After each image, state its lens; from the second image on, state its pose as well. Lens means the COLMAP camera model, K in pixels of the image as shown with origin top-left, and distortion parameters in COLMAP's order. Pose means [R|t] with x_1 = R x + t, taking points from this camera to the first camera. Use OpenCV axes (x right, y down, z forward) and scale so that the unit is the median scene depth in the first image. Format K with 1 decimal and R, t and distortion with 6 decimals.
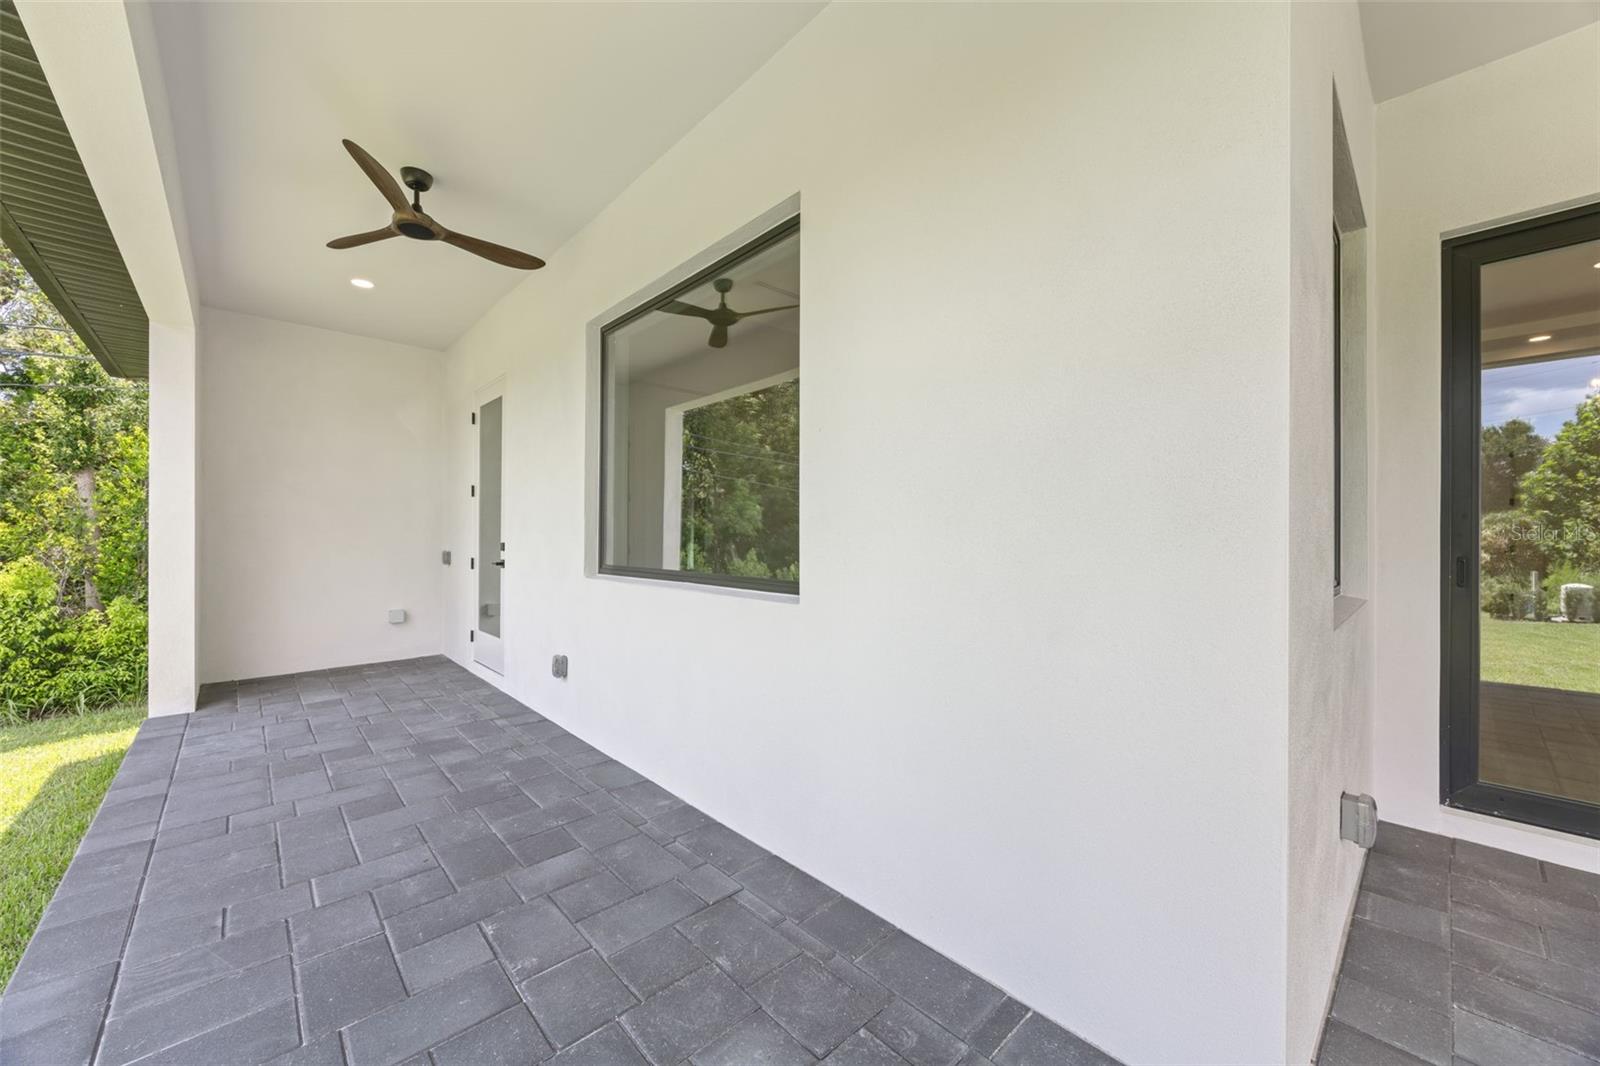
lens RADIAL K [[608.4, 0, 795.2], [0, 608.4, 534.6], [0, 0, 1]] dist [-0.004098, 0.000207]
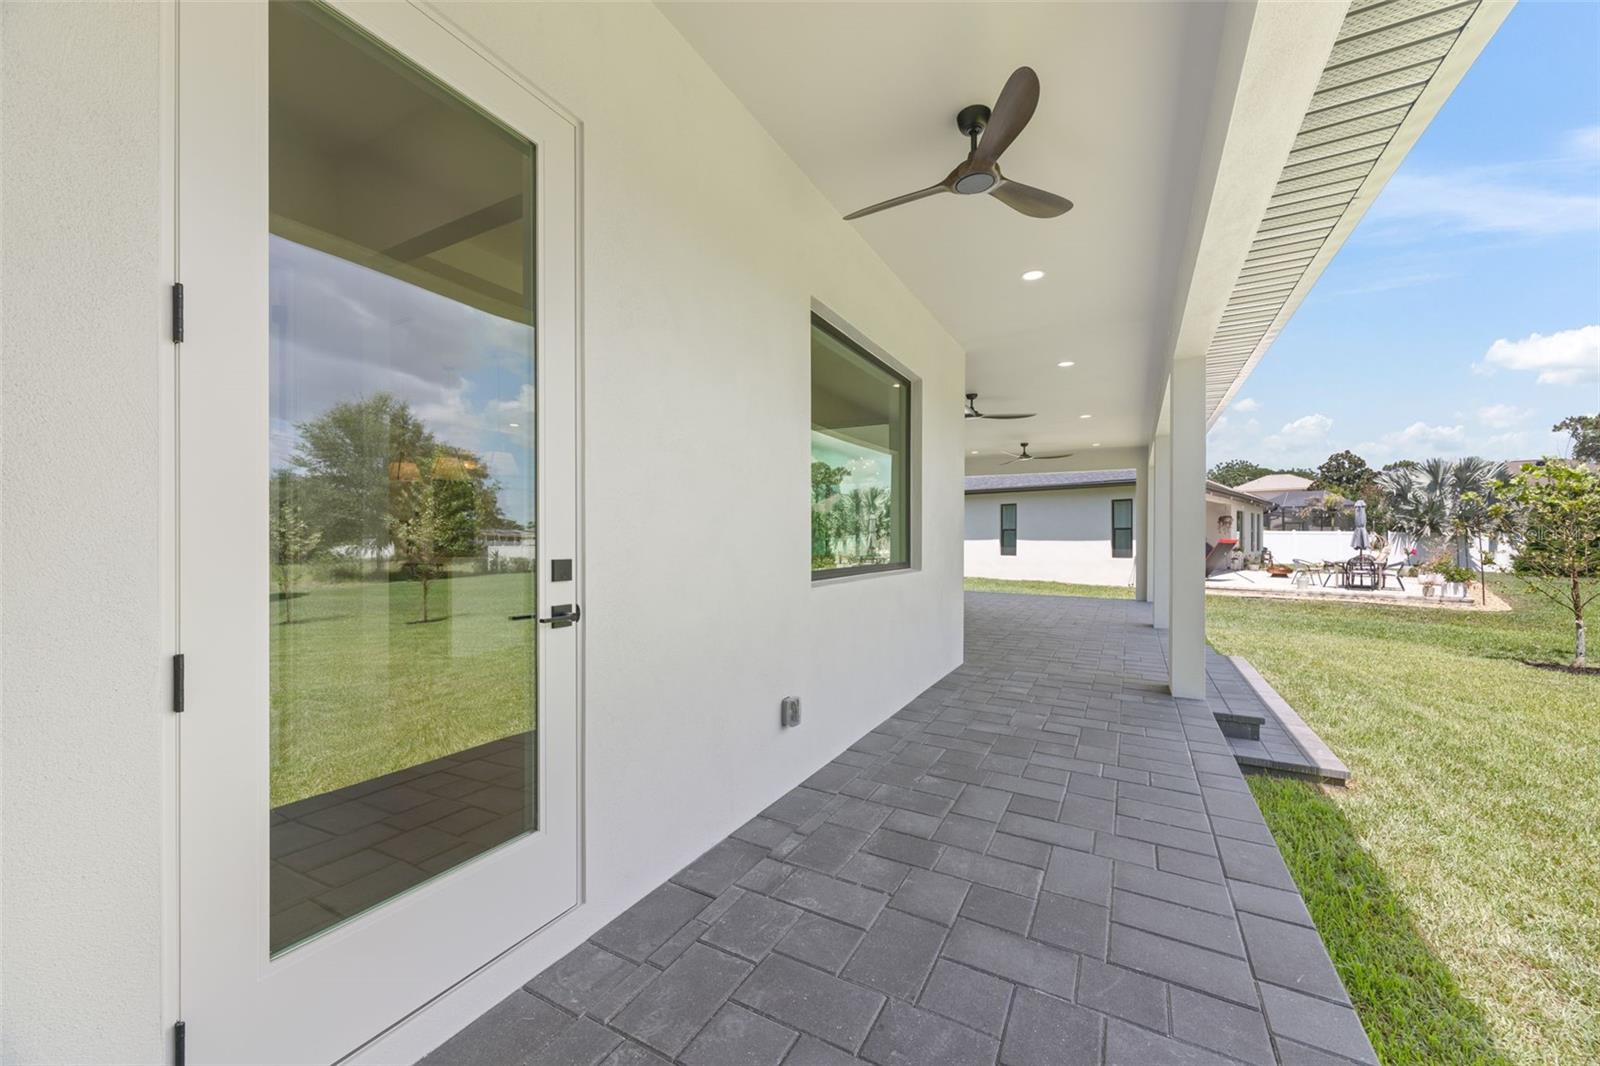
lens RADIAL K [[608.4, 0, 795.2], [0, 608.4, 534.6], [0, 0, 1]] dist [-0.004098, 0.000207]
pose [[-0.322735, 0.006115, 0.946470, -1.058846], [-0.002921, 0.999968, -0.007457, -0.002176], [-0.946485, -0.005171, -0.322707, 1.179245]]
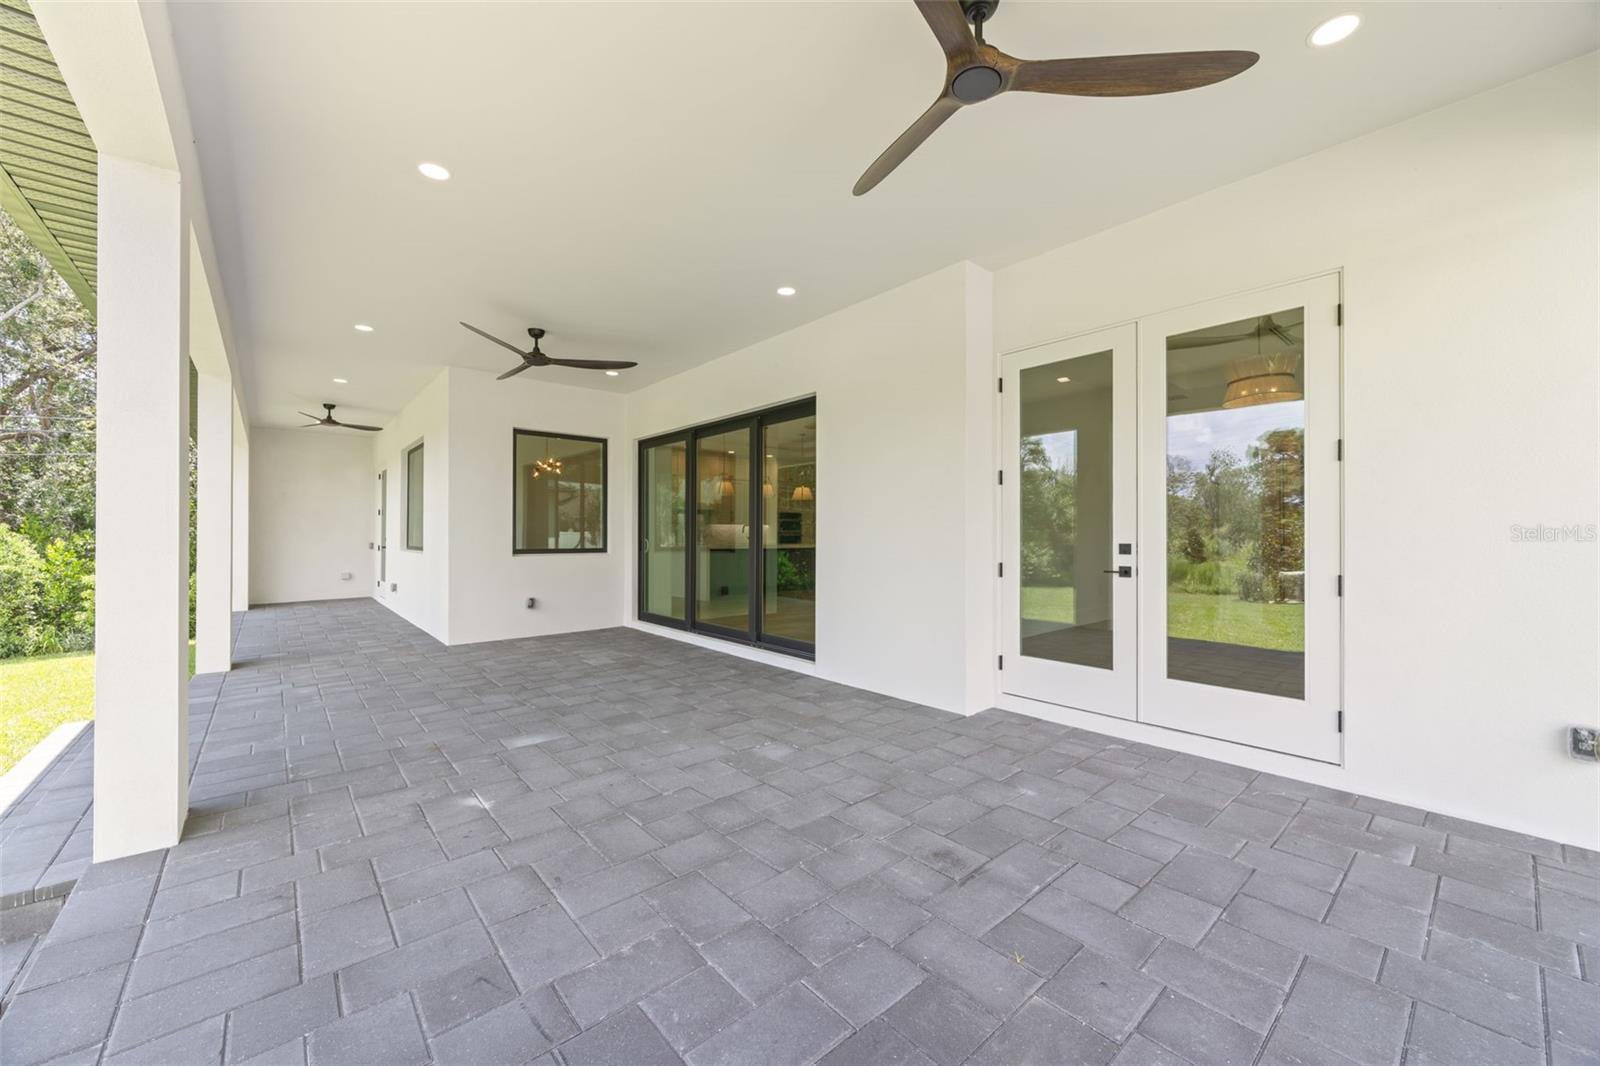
lens RADIAL K [[608.4, 0, 795.2], [0, 608.4, 534.6], [0, 0, 1]] dist [-0.004098, 0.000207]
pose [[0.999727, -0.000014, -0.023355, 1.255763], [0.000082, 0.999996, 0.002897, -0.004376], [0.023355, -0.002898, 0.999723, -1.378037]]
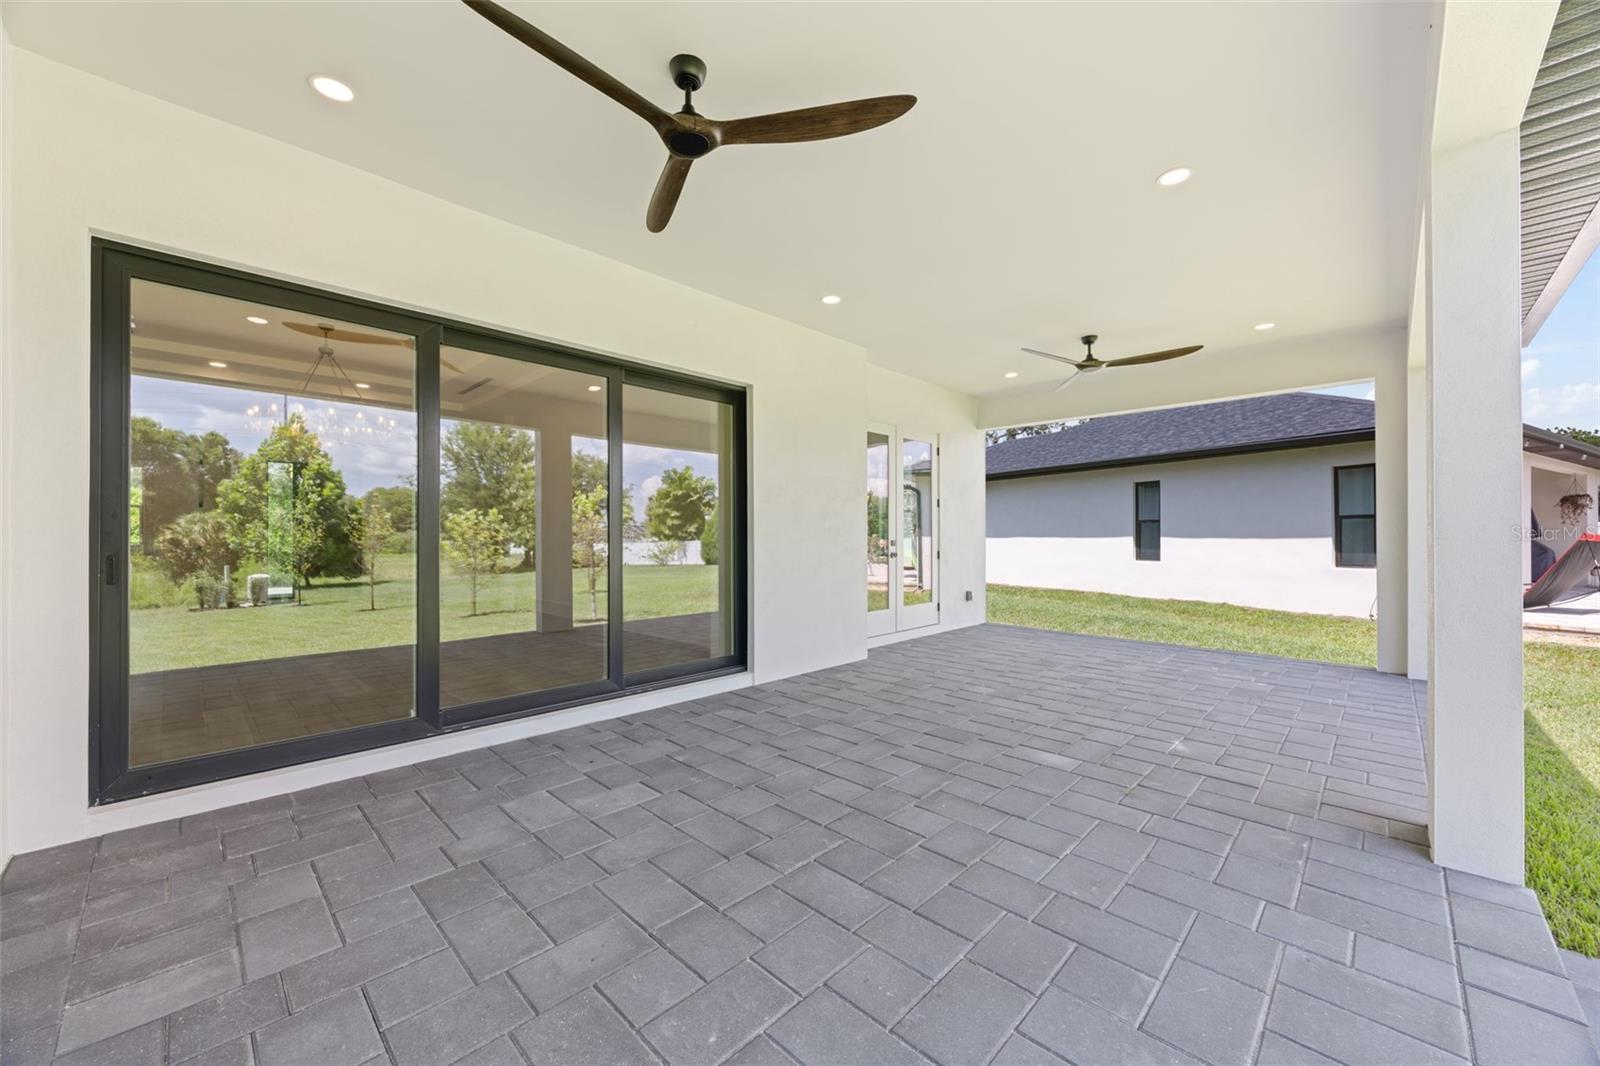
lens RADIAL K [[608.4, 0, 795.2], [0, 608.4, 534.6], [0, 0, 1]] dist [-0.004098, 0.000207]
pose [[-0.058545, 0.001851, 0.998283, 0.013833], [-0.003365, 0.999992, -0.002051, 0.000377], [-0.998279, -0.003479, -0.058538, -0.069780]]
